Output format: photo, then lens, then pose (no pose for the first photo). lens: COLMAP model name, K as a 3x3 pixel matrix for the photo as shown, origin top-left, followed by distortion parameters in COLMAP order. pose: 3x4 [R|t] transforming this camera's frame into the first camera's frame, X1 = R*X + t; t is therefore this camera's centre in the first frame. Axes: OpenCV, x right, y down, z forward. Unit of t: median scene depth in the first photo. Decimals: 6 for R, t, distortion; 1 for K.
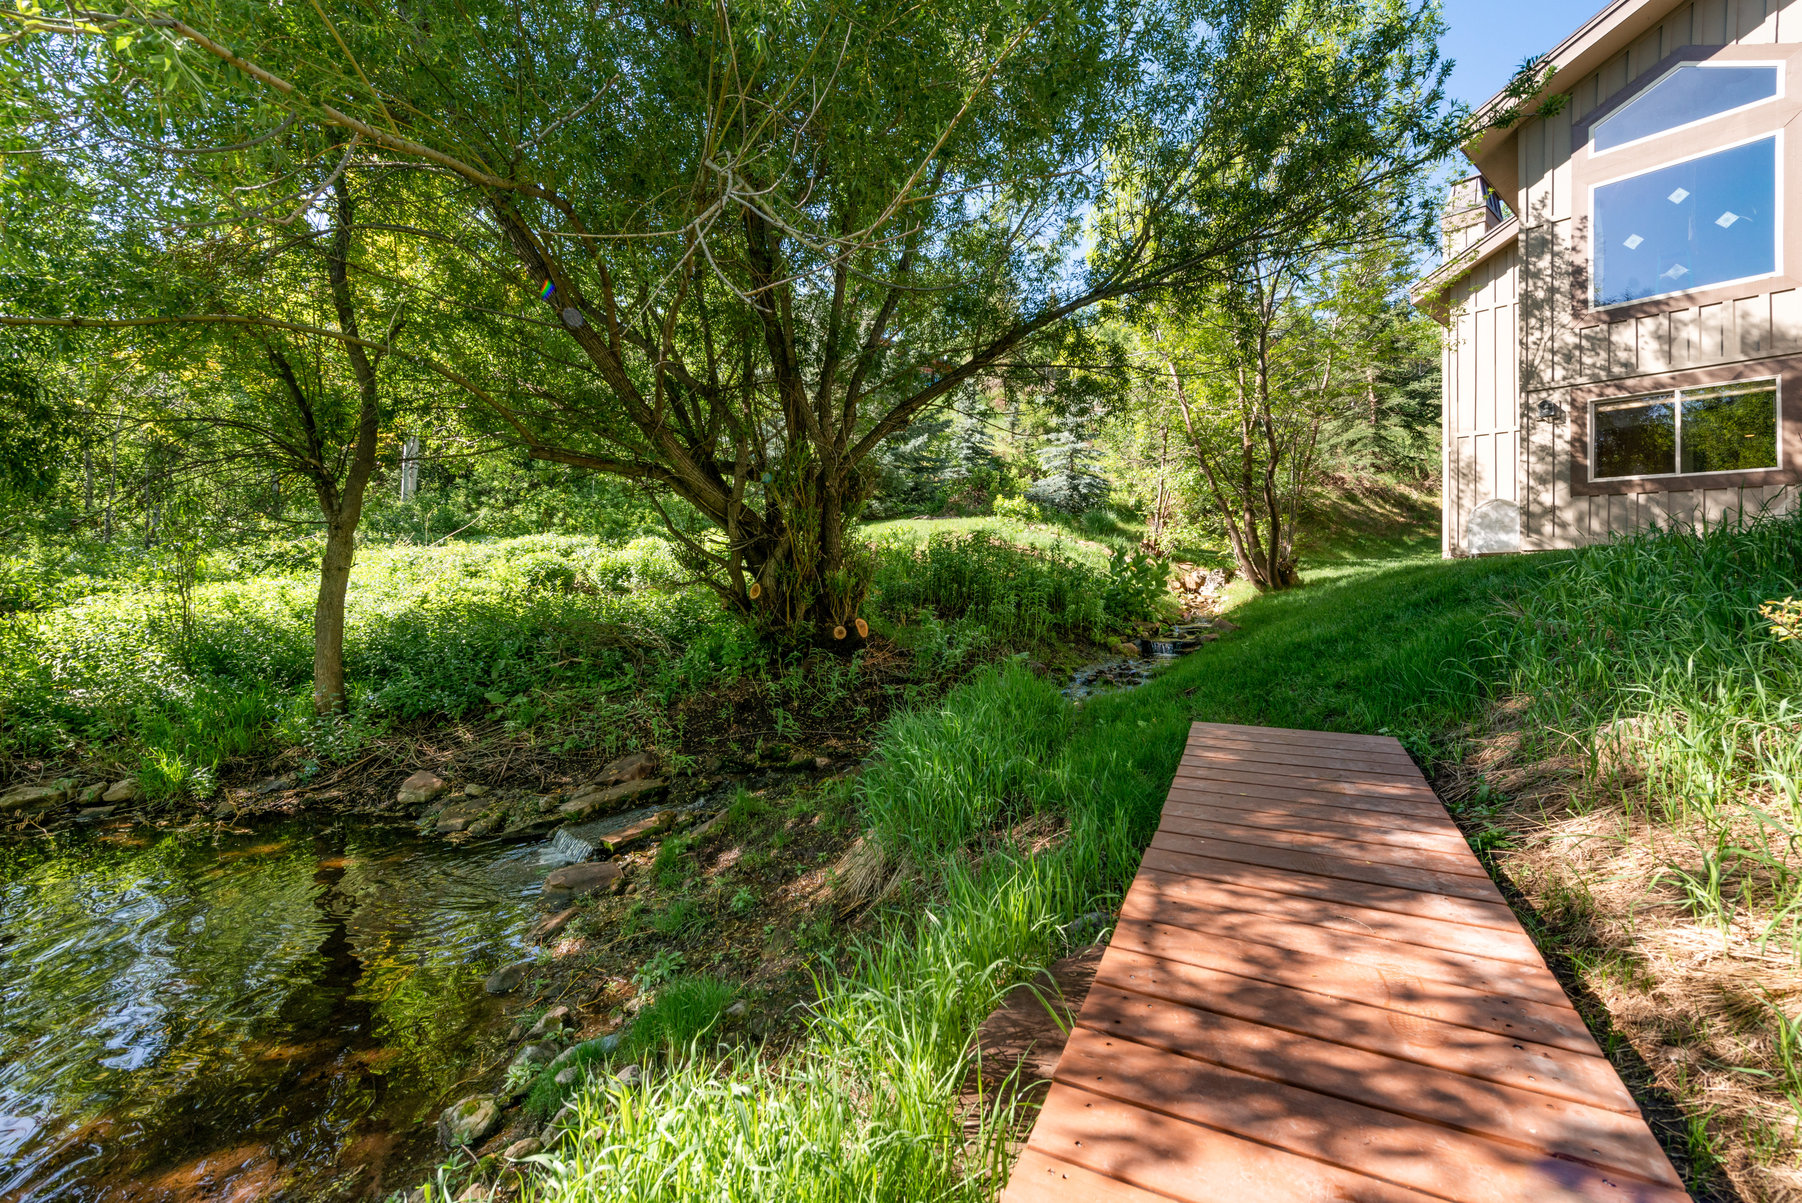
lens RADIAL K [[769.7, 0, 896.4], [0, 769.7, 592.7], [0, 0, 1]] dist [-0.000279, 0.000171]
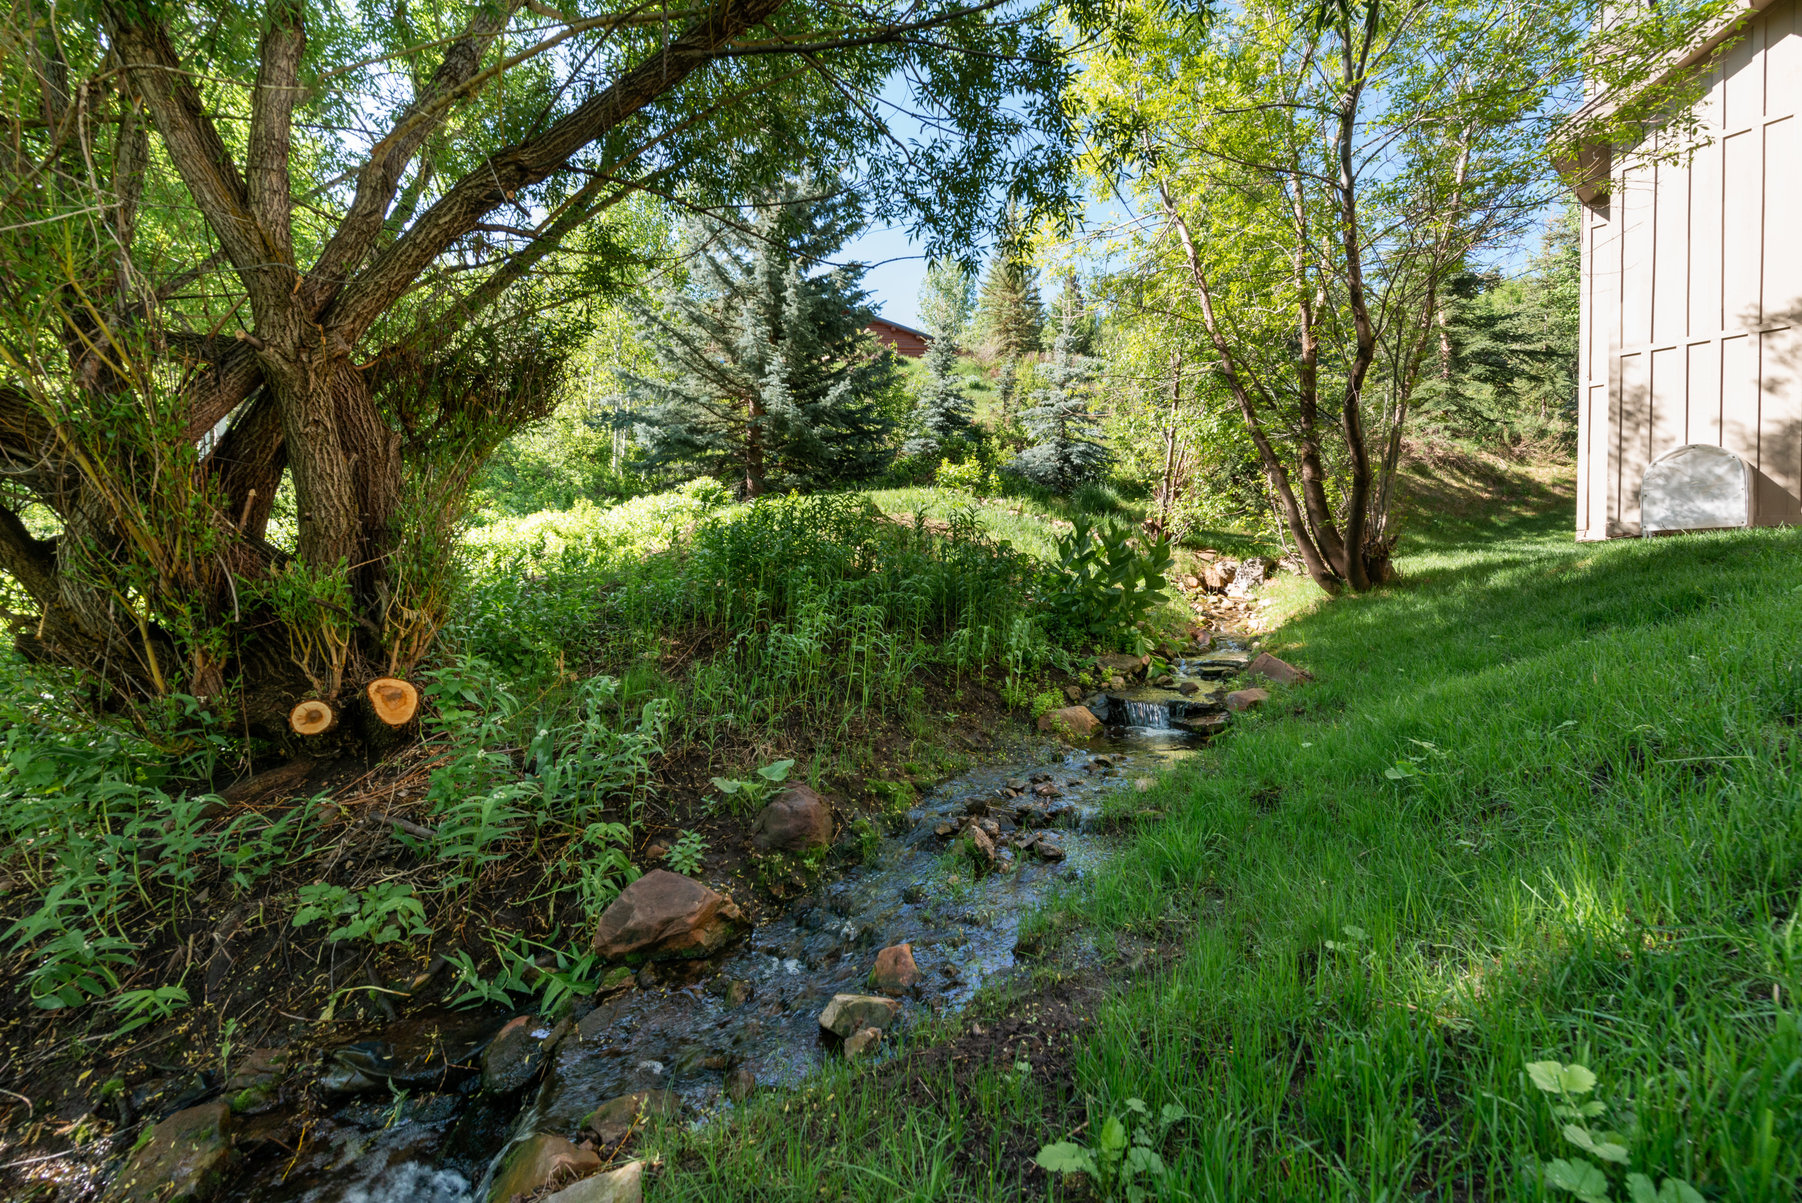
lens RADIAL K [[734.1, 0, 905.0], [0, 734.1, 612.4], [0, 0, 1]] dist [0.000467, -0.000380]
pose [[0.999289, -0.006515, -0.037139, 0.124191], [0.007746, 0.999422, 0.033114, -0.006498], [0.036902, -0.033378, 0.998761, 0.314583]]
